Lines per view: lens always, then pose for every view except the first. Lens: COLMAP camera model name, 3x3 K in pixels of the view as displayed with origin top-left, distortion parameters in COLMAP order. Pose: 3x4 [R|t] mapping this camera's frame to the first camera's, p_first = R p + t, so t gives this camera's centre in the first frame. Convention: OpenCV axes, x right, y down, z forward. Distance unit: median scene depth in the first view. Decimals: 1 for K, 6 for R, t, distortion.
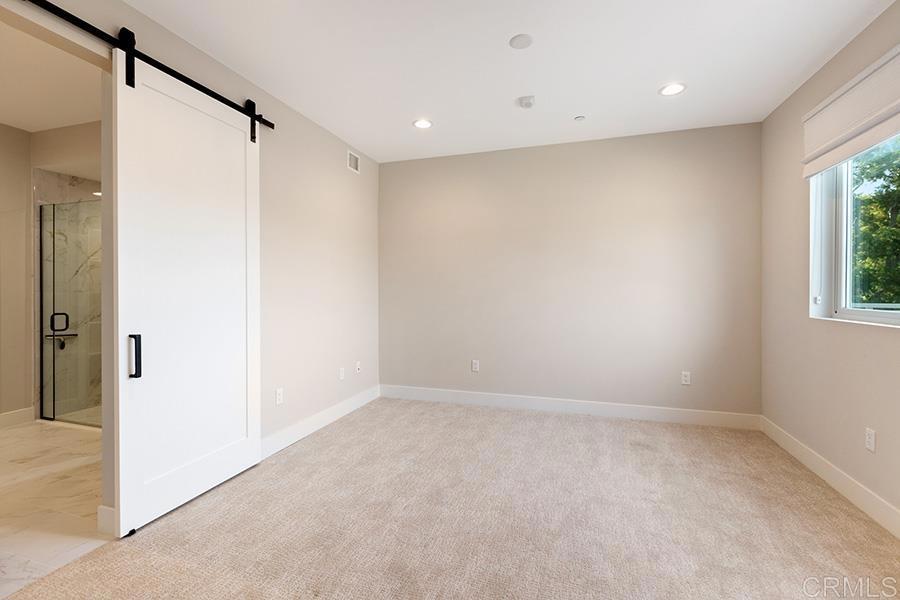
lens RADIAL K [[395.2, 0, 453.1], [0, 395.2, 289.3], [0, 0, 1]] dist [0.000207, -0.000285]
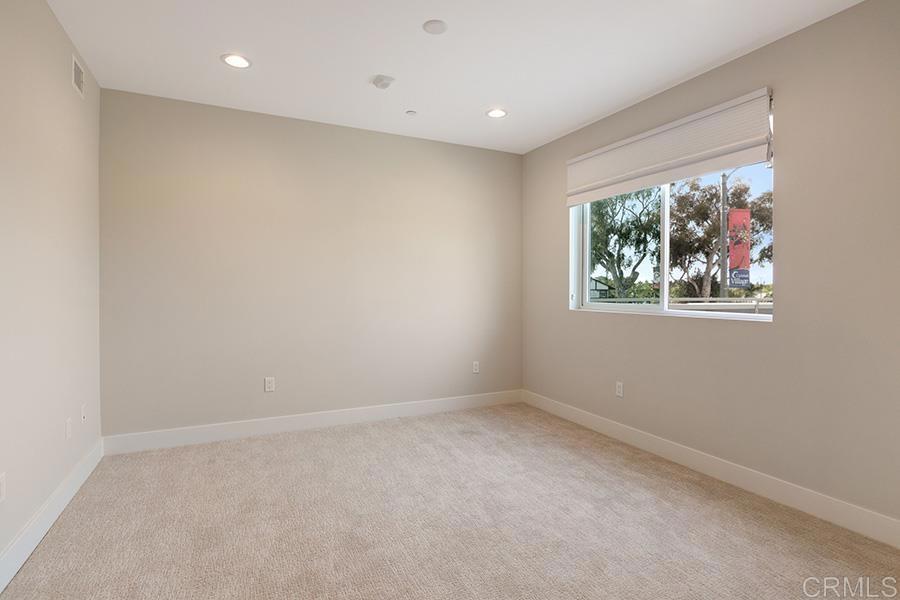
lens RADIAL K [[443.6, 0, 451.5], [0, 443.6, 287.7], [0, 0, 1]] dist [0.000728, 0.000863]
pose [[0.728301, 0.004945, 0.685240, -0.415736], [-0.003894, 0.999988, -0.003078, 0.001600], [-0.685247, -0.000427, 0.728311, 0.154594]]
